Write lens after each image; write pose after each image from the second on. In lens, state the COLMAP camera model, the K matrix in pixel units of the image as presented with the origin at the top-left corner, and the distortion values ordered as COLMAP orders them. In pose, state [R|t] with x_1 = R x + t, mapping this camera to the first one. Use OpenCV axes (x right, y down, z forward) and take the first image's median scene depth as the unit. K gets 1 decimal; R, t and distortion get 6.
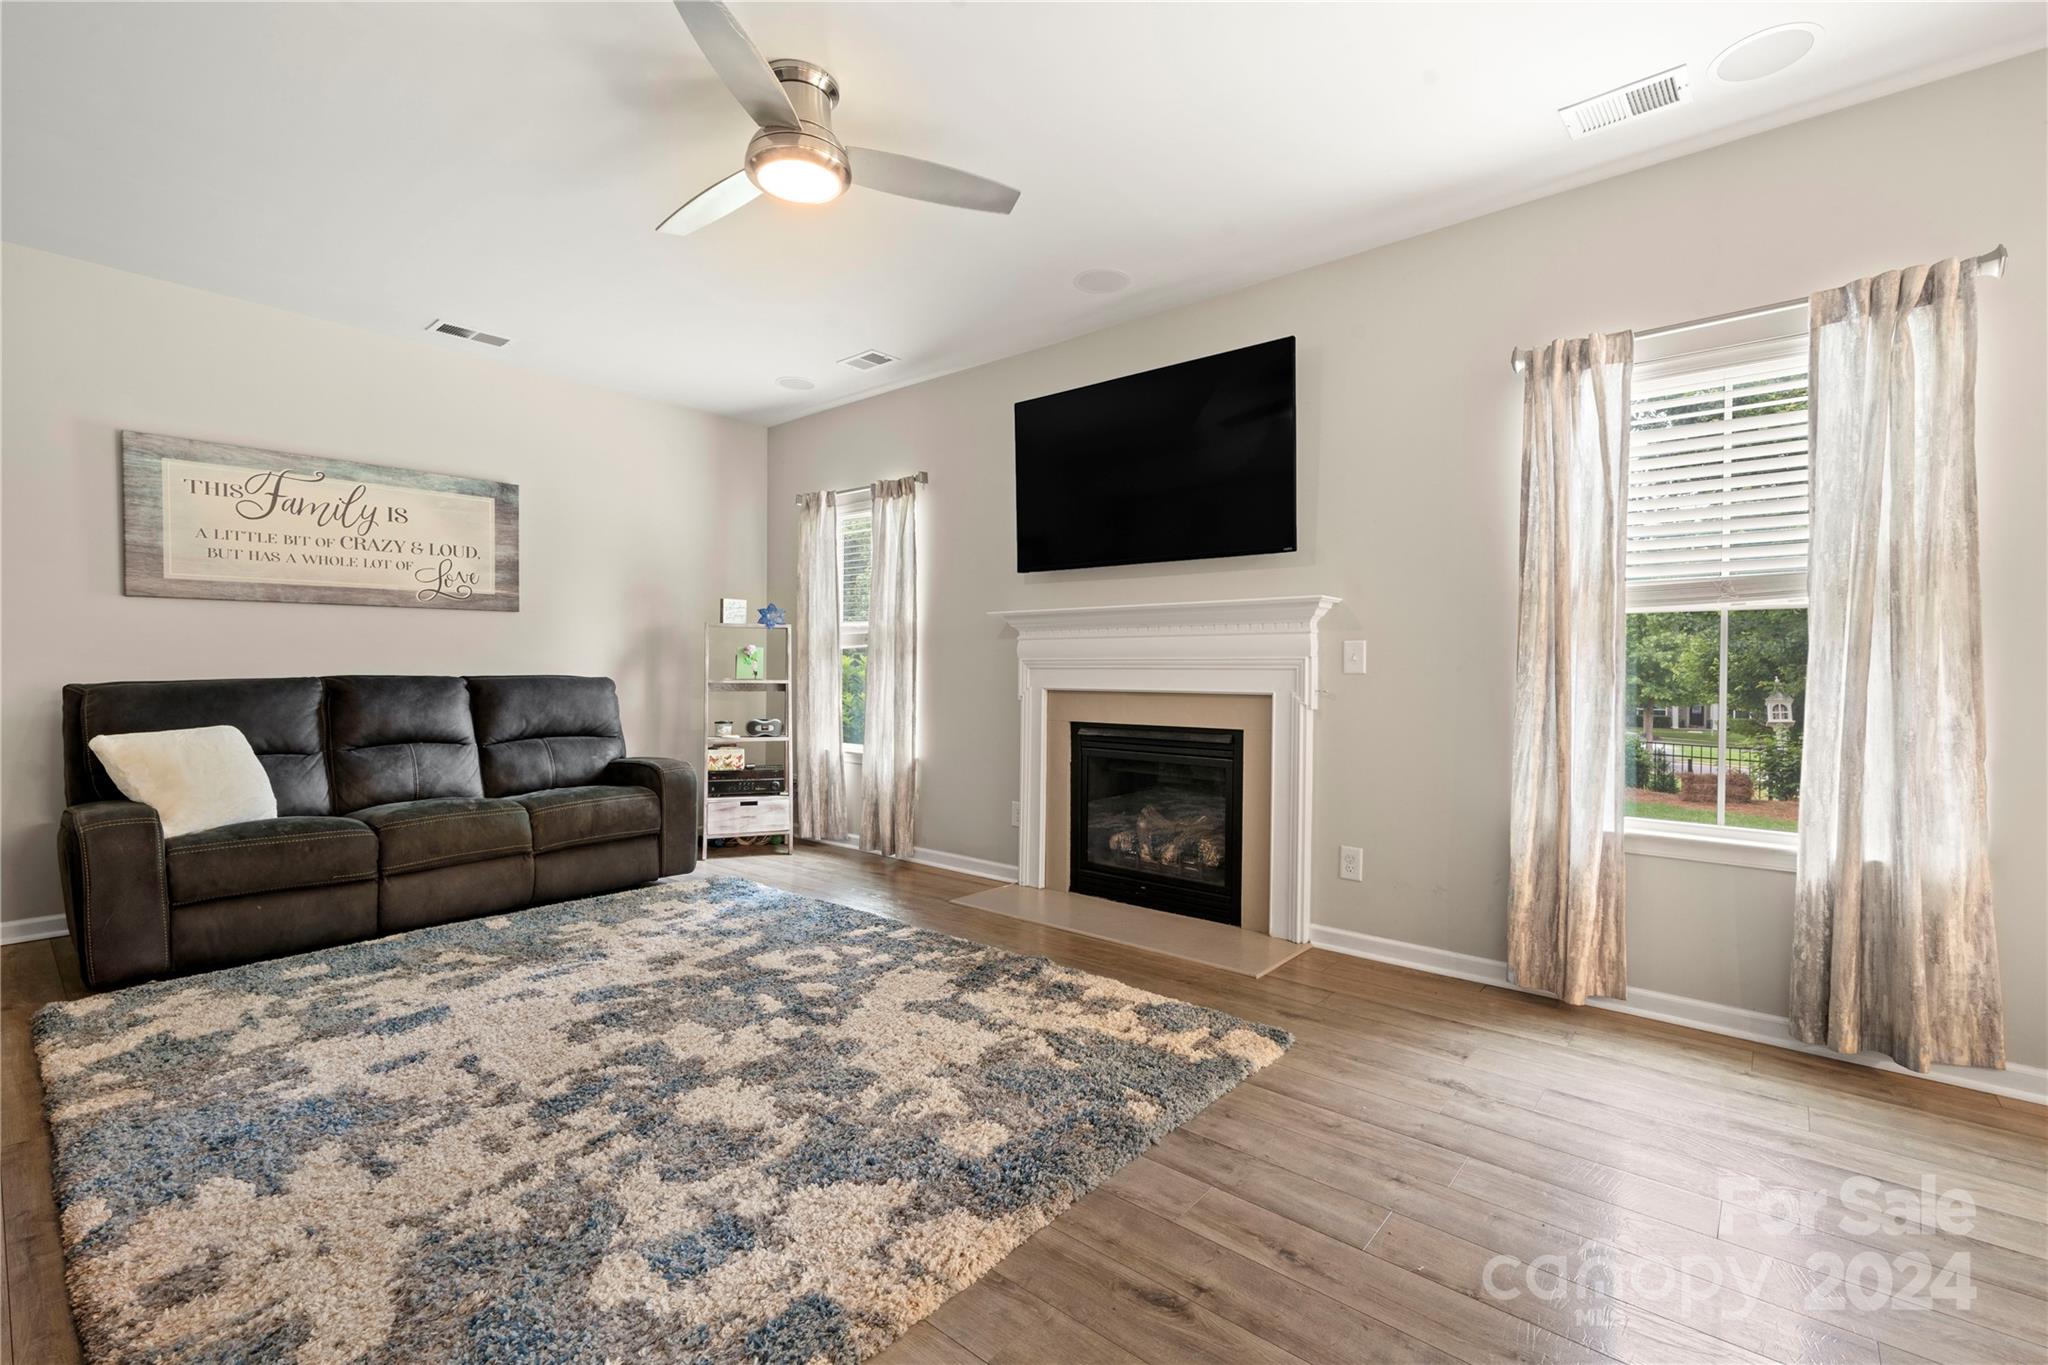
lens RADIAL K [[923.4, 0, 1028.4], [0, 923.4, 680.6], [0, 0, 1]] dist [0.001999, -0.000510]
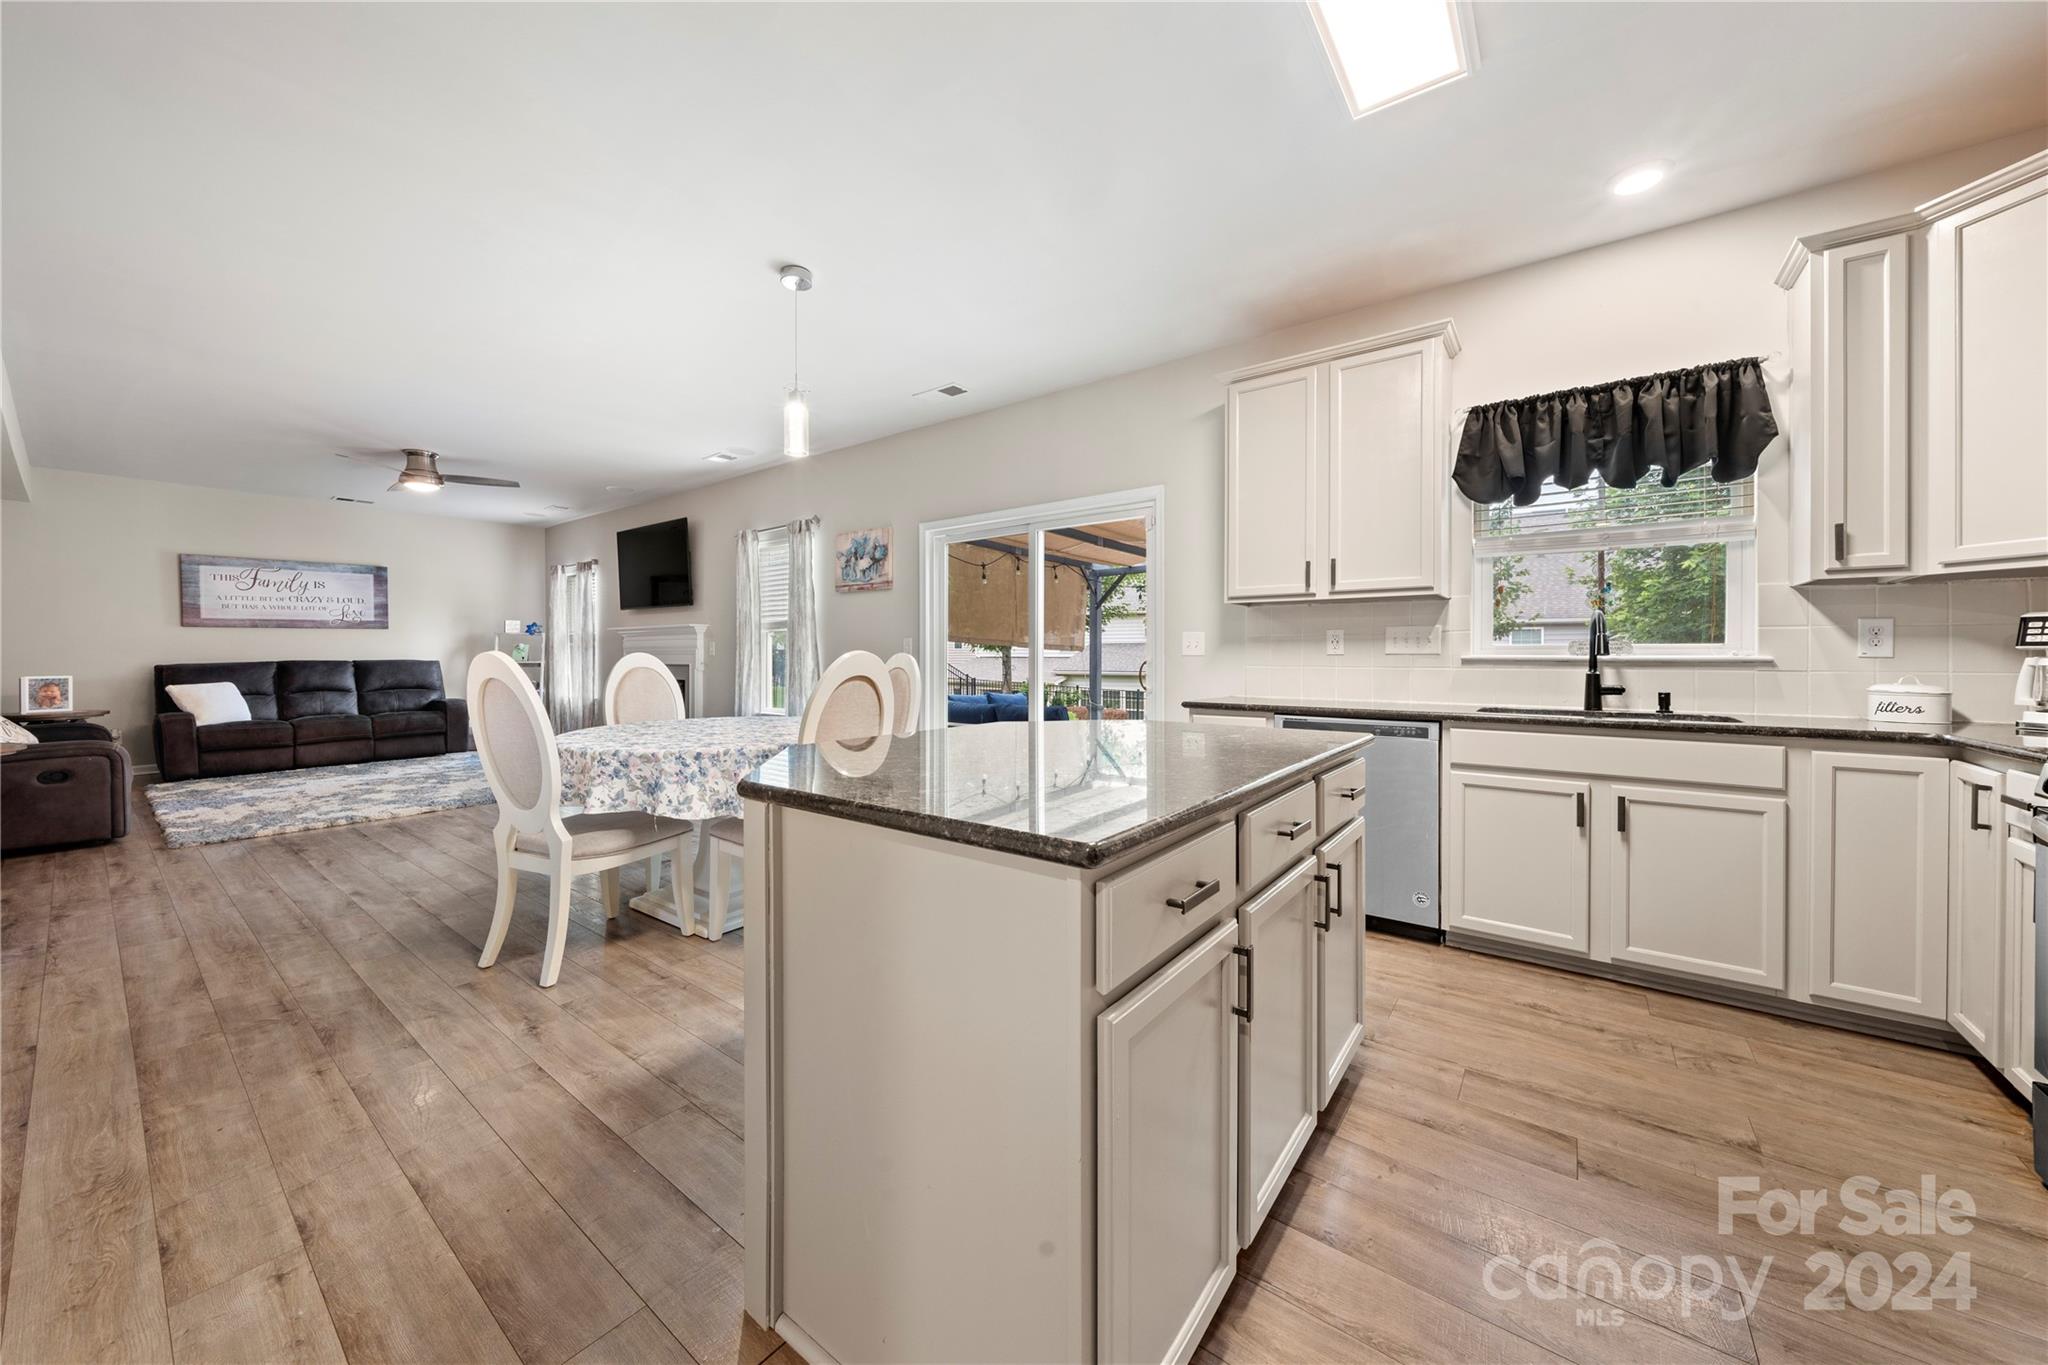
lens RADIAL K [[726.5, 0, 1001.5], [0, 726.5, 662.7], [0, 0, 1]] dist [-0.005543, -0.000382]
pose [[0.998502, -0.008050, 0.054118, 0.878619], [0.008047, 0.999968, 0.000267, 0.013275], [-0.054118, 0.000169, 0.998535, -0.825074]]
